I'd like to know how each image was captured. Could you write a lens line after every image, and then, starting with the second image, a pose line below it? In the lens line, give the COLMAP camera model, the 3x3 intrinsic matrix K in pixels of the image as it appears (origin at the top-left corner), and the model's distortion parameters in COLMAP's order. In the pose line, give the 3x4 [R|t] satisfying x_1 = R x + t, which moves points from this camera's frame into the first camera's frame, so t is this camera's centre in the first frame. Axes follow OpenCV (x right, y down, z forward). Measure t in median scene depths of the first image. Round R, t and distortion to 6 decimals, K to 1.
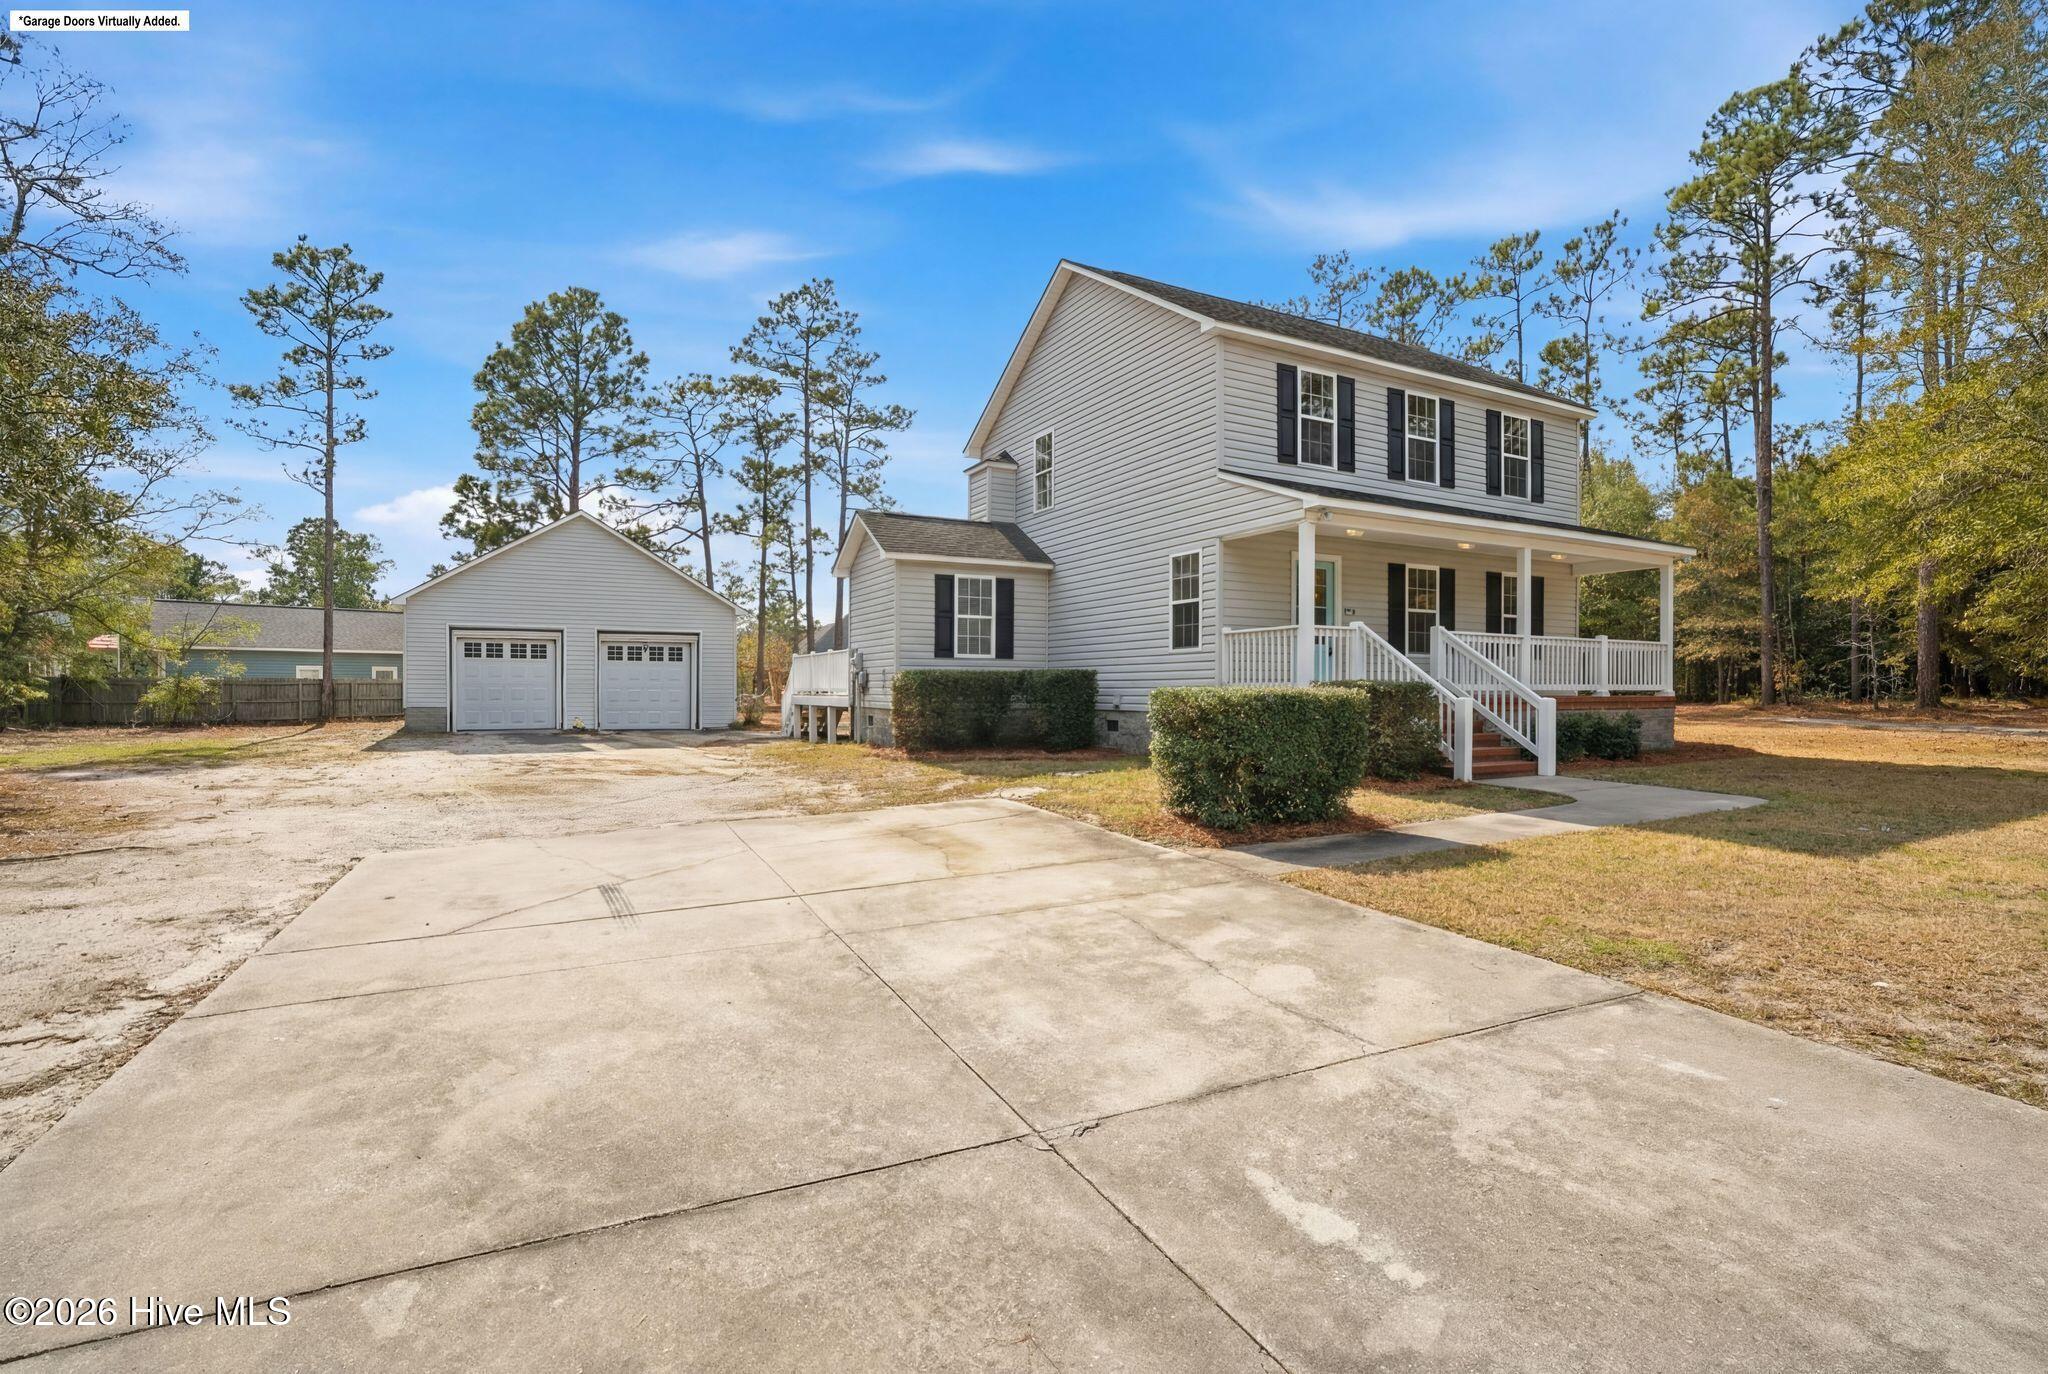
lens RADIAL K [[948.5, 0, 1024.0], [0, 948.5, 687.0], [0, 0, 1]] dist [-0.050196, 0.025705]
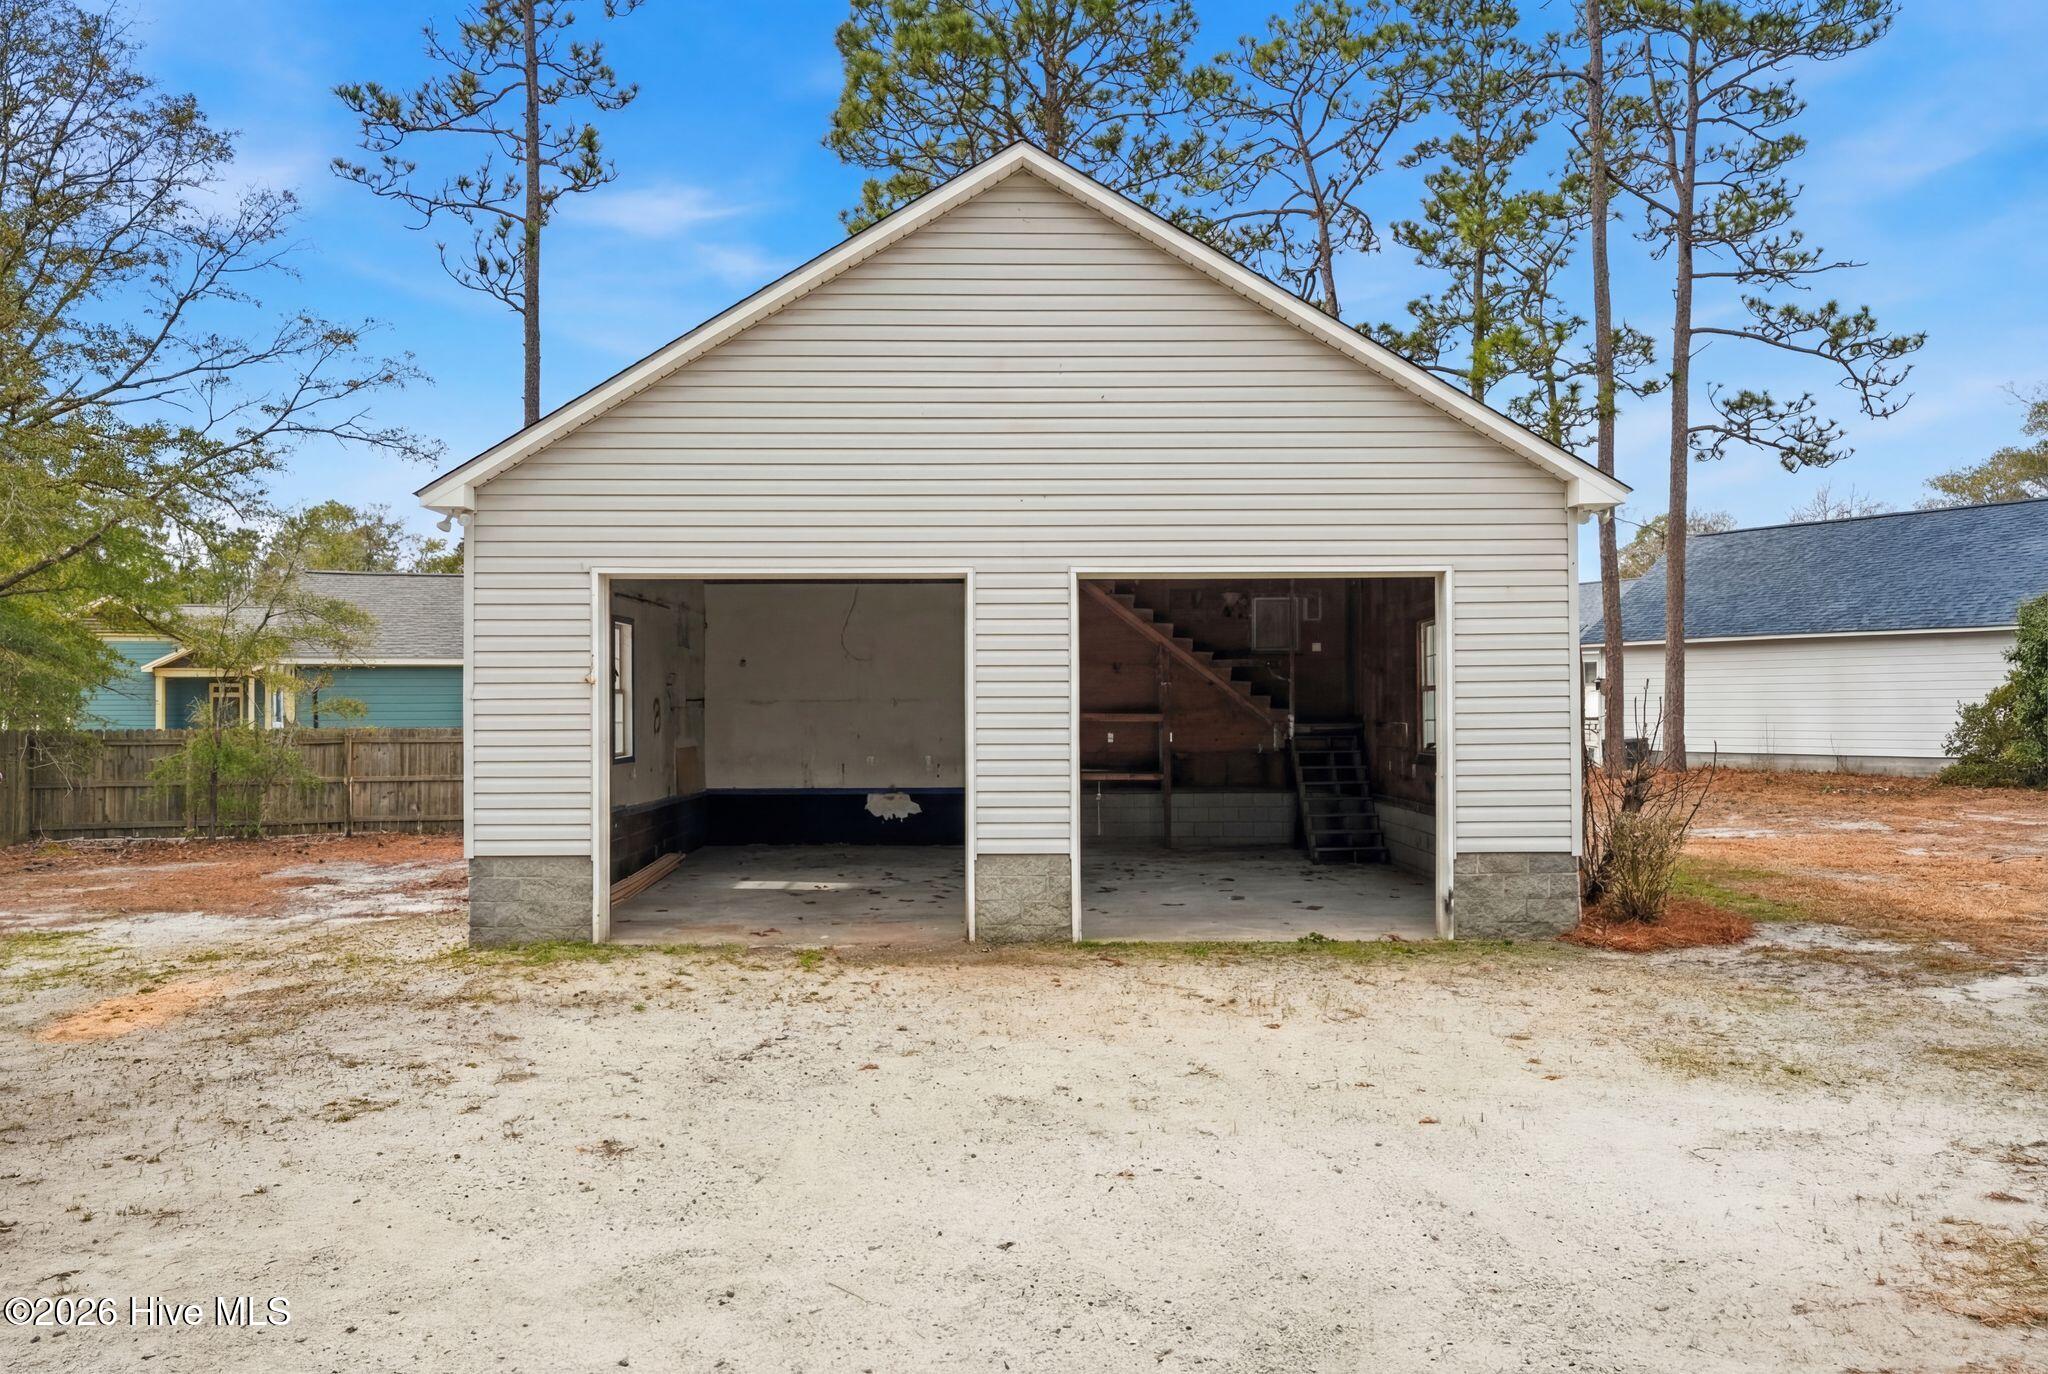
lens RADIAL K [[1599.5, 0, 1024.0], [0, 1599.5, 687.0], [0, 0, 1]] dist [-0.007525, 0.092235]
pose [[0.881568, -0.014757, -0.471825, -0.183387], [0.005978, 0.999780, -0.020101, -0.012818], [0.472018, 0.014900, 0.881463, 0.438768]]
